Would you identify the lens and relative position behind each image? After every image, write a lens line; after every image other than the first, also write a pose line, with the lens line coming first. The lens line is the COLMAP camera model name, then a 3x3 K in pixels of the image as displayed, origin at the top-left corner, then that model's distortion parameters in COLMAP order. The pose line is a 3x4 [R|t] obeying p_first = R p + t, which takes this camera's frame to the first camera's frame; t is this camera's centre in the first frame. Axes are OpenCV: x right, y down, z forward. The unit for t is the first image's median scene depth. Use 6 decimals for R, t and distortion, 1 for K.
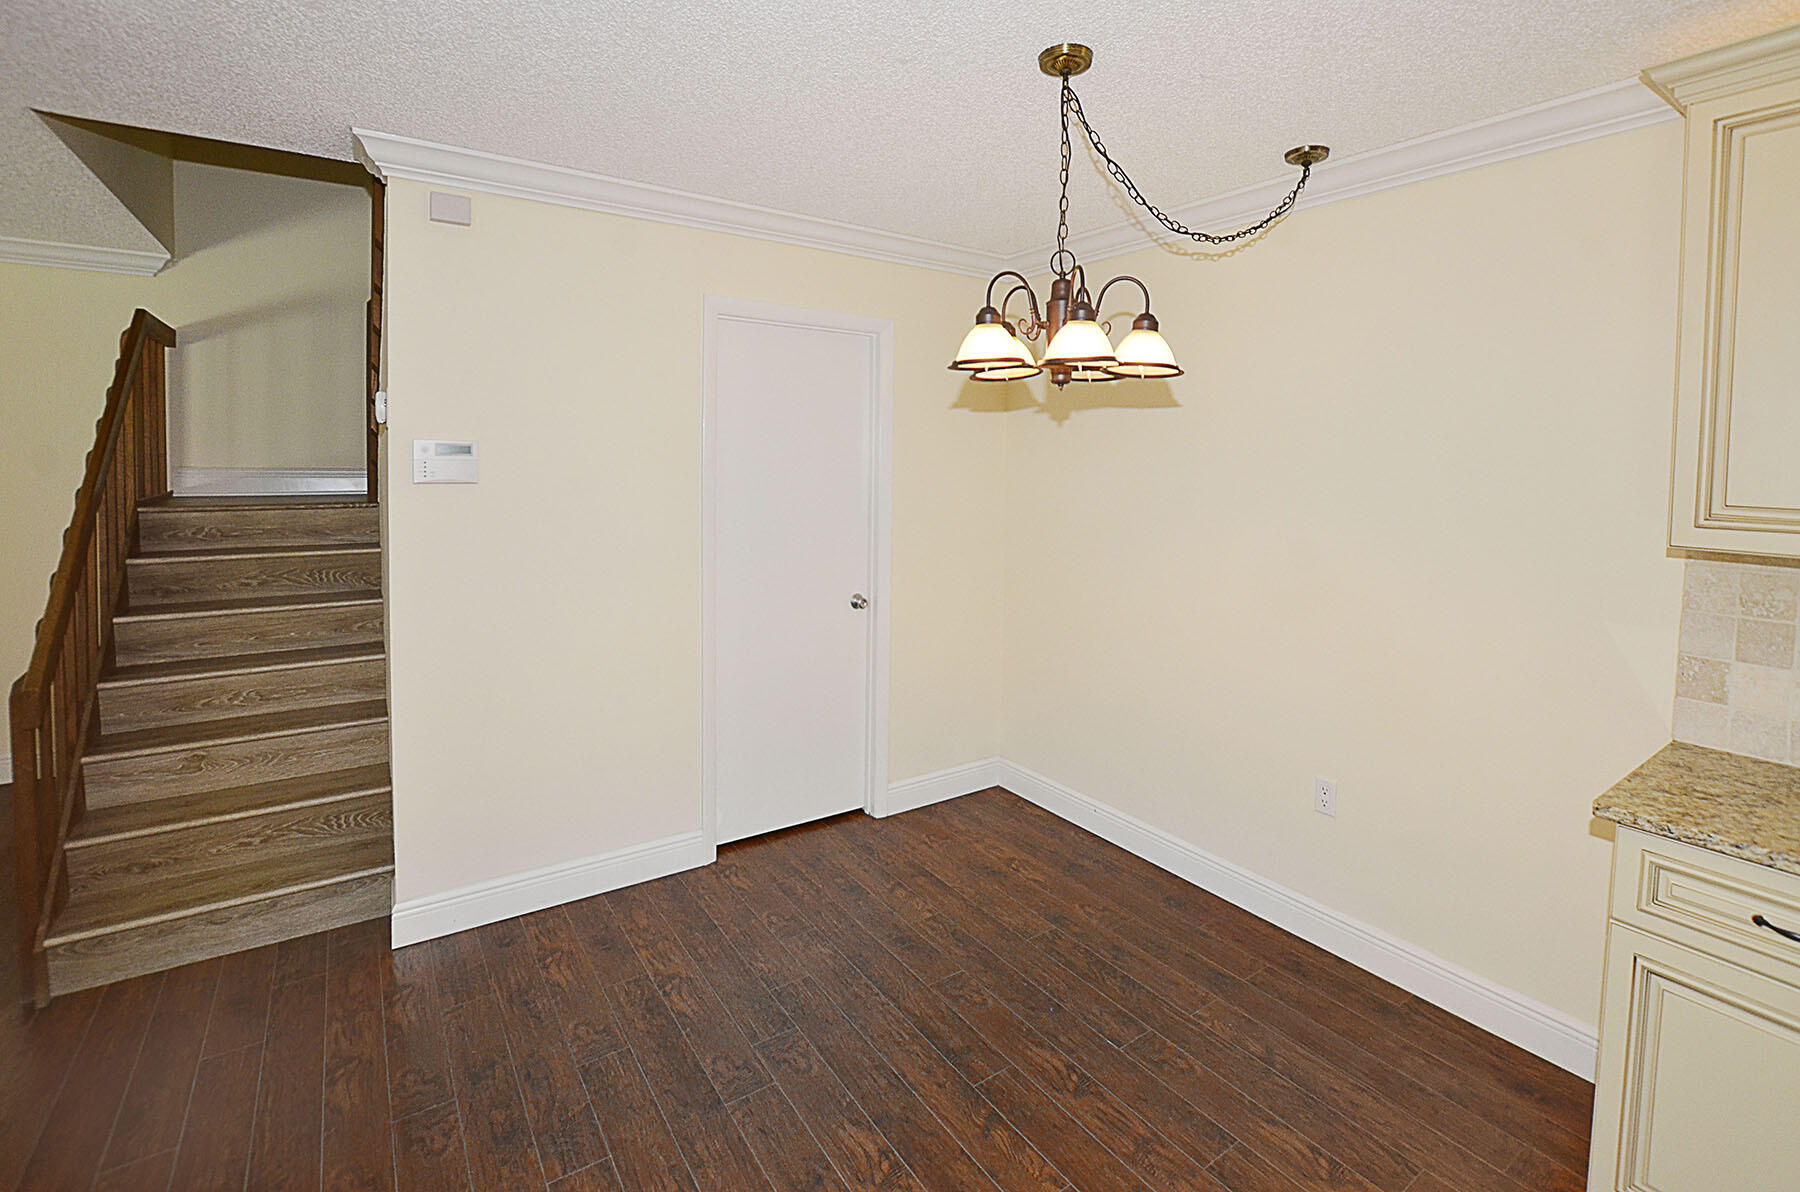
lens RADIAL K [[808.8, 0, 903.5], [0, 808.8, 604.3], [0, 0, 1]] dist [-0.012883, 0.000701]
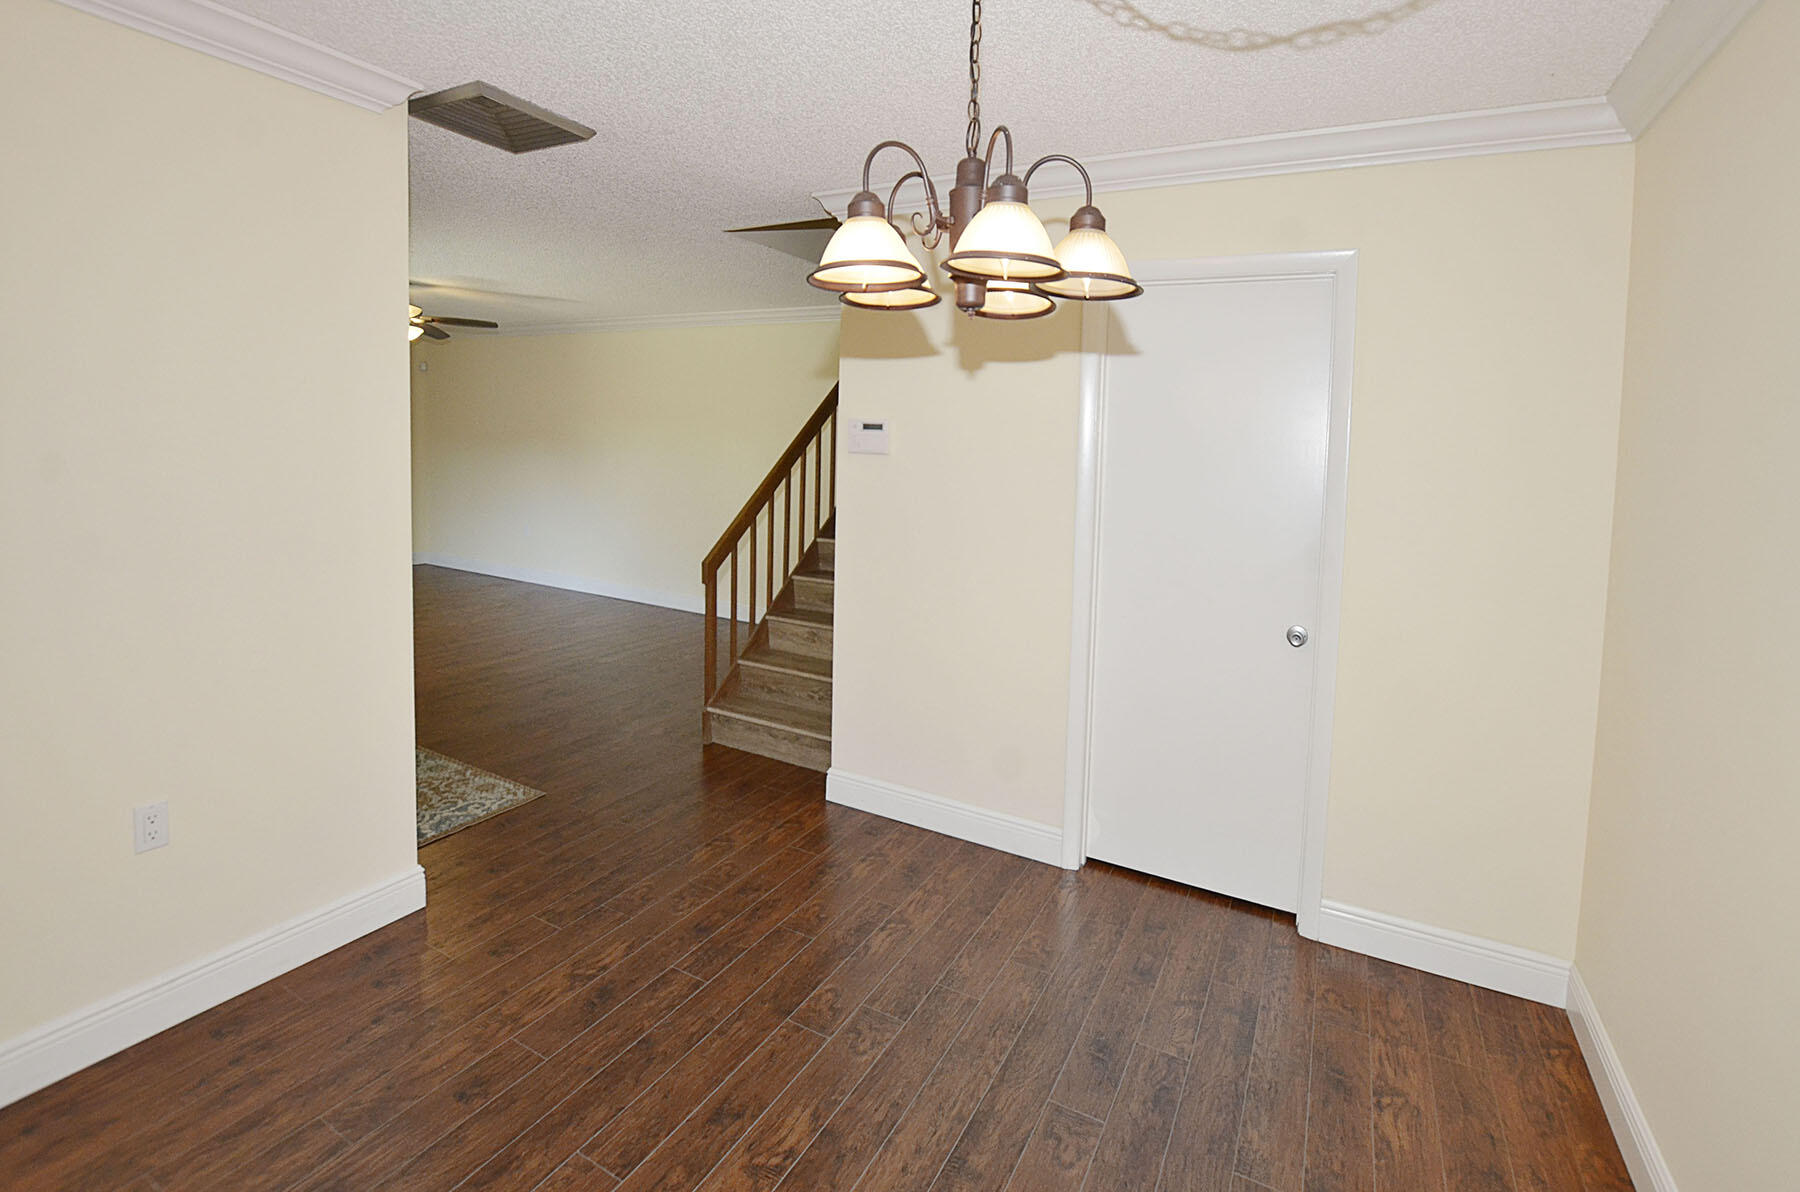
lens RADIAL K [[808.8, 0, 902.9], [0, 808.8, 588.0], [0, 0, 1]] dist [-0.012883, 0.000701]
pose [[0.447965, 0.152855, -0.880887, 0.592108], [-0.182195, 0.980208, 0.077436, -0.048969], [0.875290, 0.125805, 0.466949, 0.460940]]
